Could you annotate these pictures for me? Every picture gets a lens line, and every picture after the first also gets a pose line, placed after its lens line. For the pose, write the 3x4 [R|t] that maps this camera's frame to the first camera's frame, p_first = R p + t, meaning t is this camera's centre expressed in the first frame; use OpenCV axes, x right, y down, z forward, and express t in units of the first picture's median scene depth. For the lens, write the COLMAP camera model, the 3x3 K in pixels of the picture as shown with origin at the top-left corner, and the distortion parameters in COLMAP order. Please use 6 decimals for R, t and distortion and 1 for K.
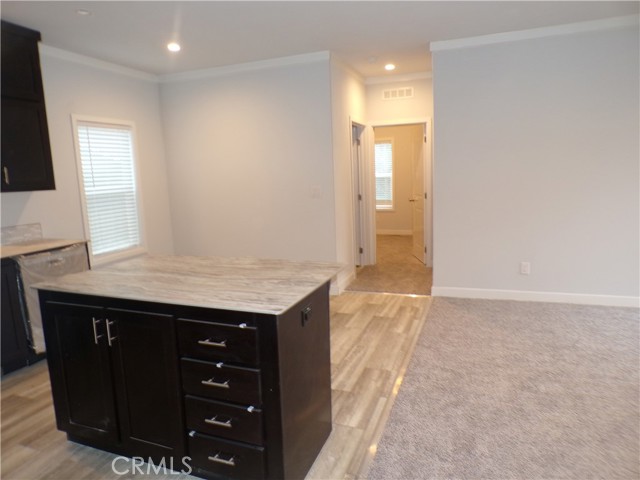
lens RADIAL K [[433.0, 0, 315.3], [0, 433.0, 241.5], [0, 0, 1]] dist [-0.032984, 0.009776]
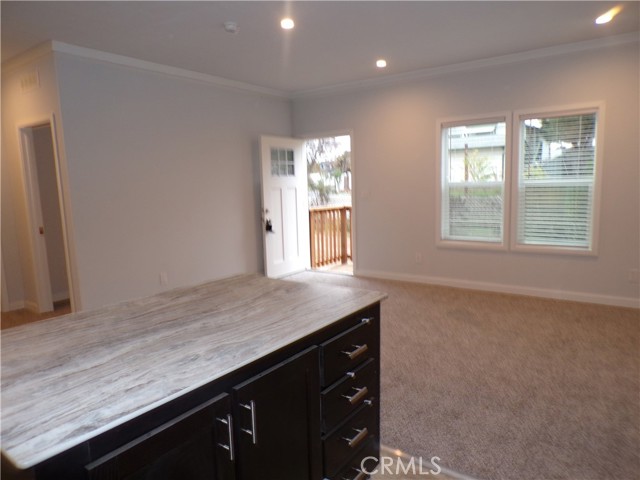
lens RADIAL K [[433.0, 0, 315.3], [0, 433.0, 241.5], [0, 0, 1]] dist [-0.032984, 0.009776]
pose [[0.265569, -0.106068, 0.958239, -0.584694], [0.170295, 0.983462, 0.061664, -0.035526], [-0.948933, 0.146807, 0.279239, 0.409606]]
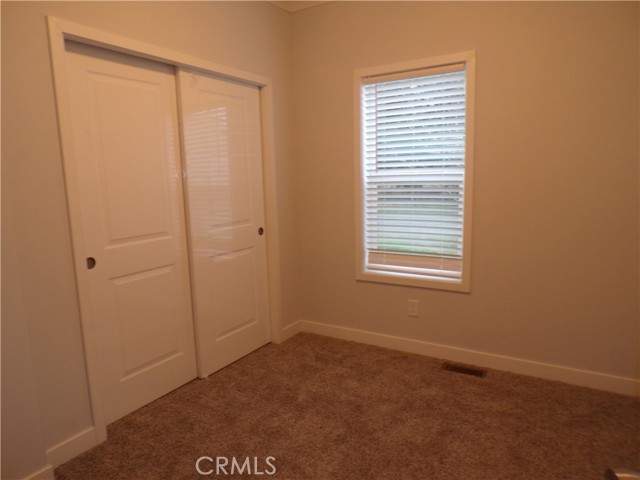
lens RADIAL K [[433.0, 0, 315.3], [0, 433.0, 241.5], [0, 0, 1]] dist [-0.032984, 0.009776]
pose [[-0.186388, 0.191891, -0.963555, 0.258445], [-0.125408, 0.968072, 0.217049, -0.204769], [0.974439, 0.161293, -0.156372, 1.354101]]
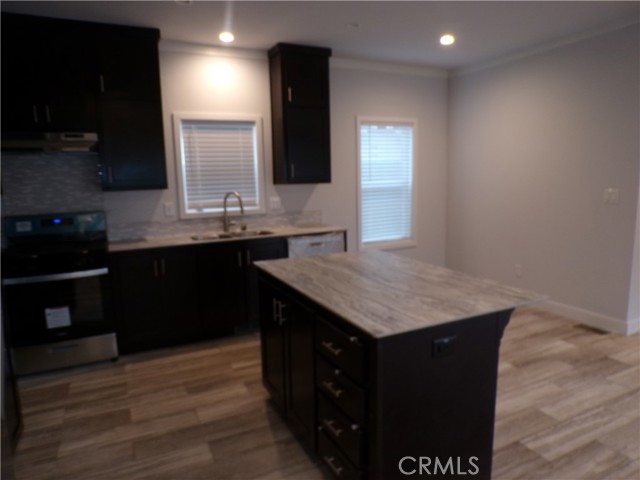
lens RADIAL K [[433.0, 0, 315.3], [0, 433.0, 241.5], [0, 0, 1]] dist [-0.032984, 0.009776]
pose [[0.728513, 0.120670, -0.674320, 0.197210], [-0.107249, 0.992315, 0.061707, -0.034668], [0.676584, 0.027366, 0.735857, 0.120745]]
